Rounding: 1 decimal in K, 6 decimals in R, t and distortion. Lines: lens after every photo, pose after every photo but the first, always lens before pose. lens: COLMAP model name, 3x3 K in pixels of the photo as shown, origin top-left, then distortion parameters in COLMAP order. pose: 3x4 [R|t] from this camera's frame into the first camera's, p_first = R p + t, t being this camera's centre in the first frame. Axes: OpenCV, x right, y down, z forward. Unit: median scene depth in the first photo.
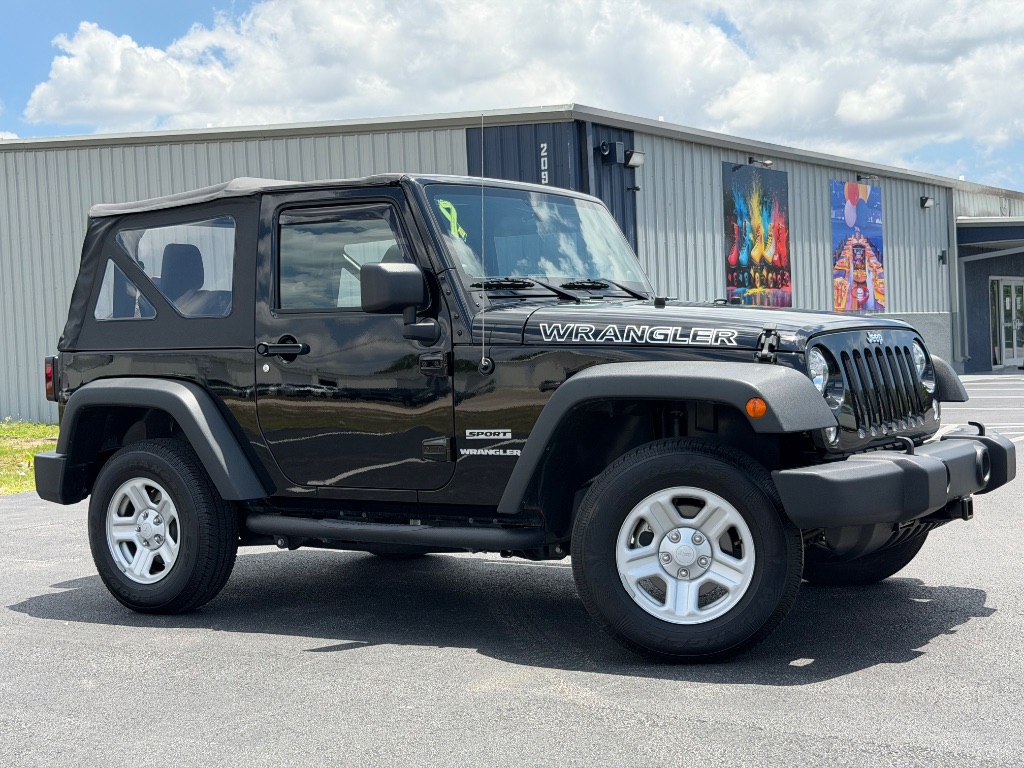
lens RADIAL K [[1511.1, 0, 528.4], [0, 1511.1, 379.7], [0, 0, 1]] dist [0.145157, -0.029069]
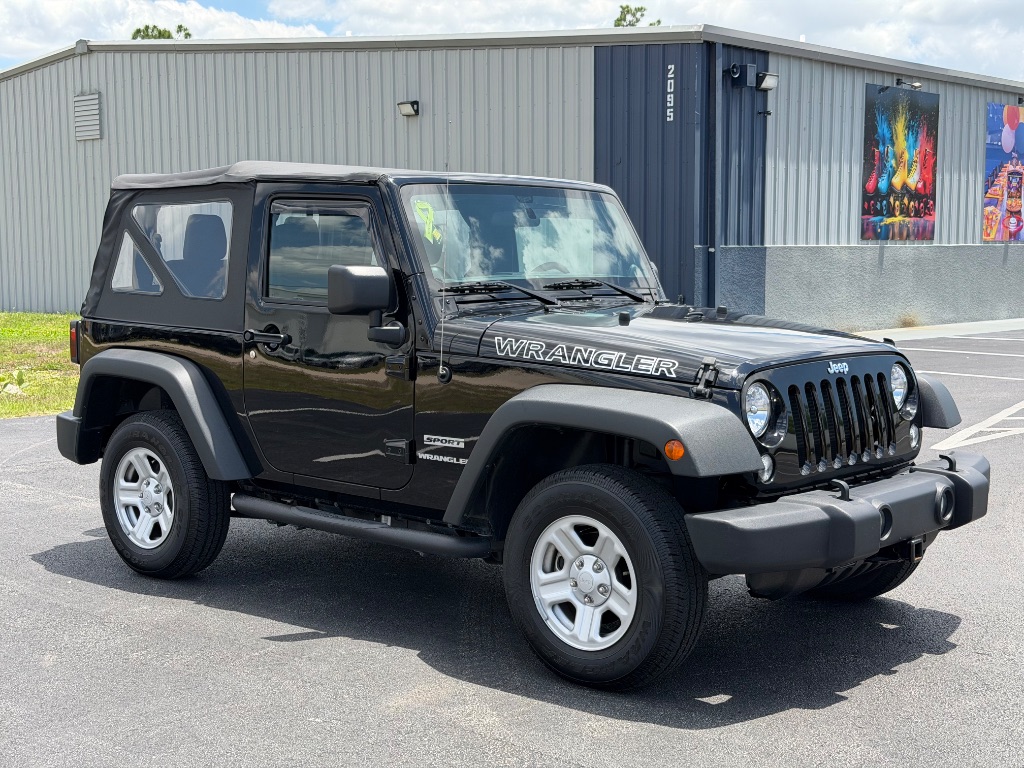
lens RADIAL K [[1512.5, 0, 512.0], [0, 1512.5, 384.0], [0, 0, 1]] dist [0.131048, -0.012253]
pose [[0.990415, 0.054104, -0.127089, 0.133672], [-0.043977, 0.995728, 0.081185, -0.079555], [0.130939, -0.074818, 0.988563, 0.008212]]
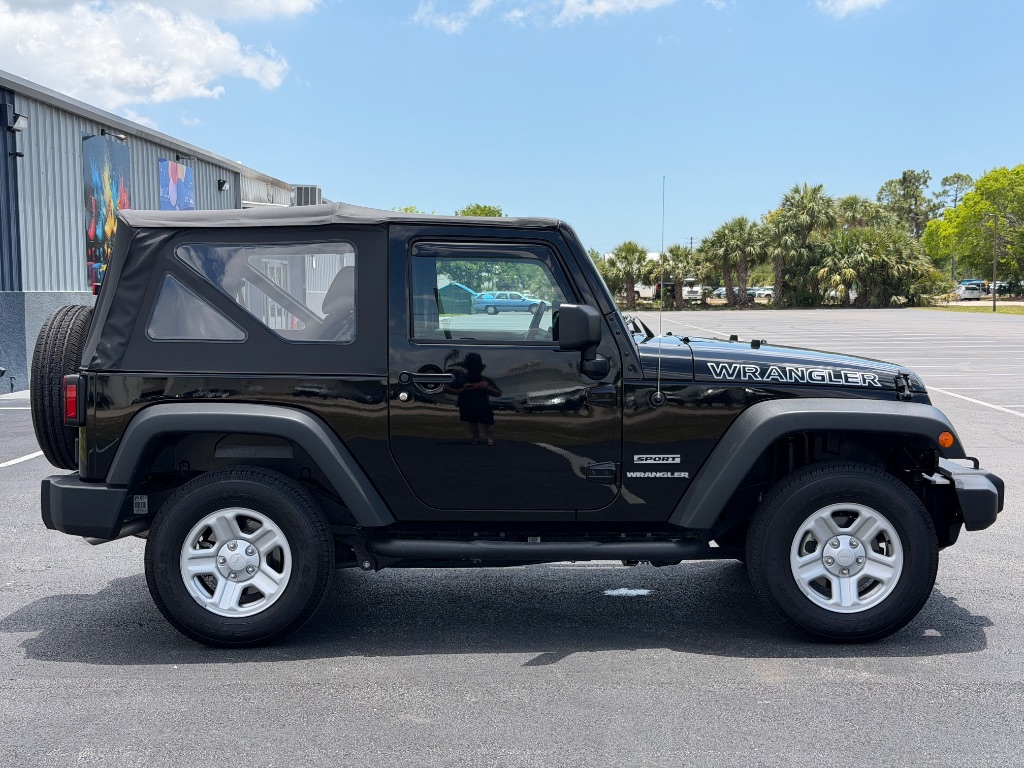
lens RADIAL K [[1511.1, 0, 528.4], [0, 1511.1, 379.7], [0, 0, 1]] dist [0.145157, -0.029069]
pose [[0.814968, 0.000939, 0.579505, -0.702788], [-0.017251, 0.999595, 0.022641, -0.043780], [-0.579249, -0.028449, 0.814654, 0.123041]]
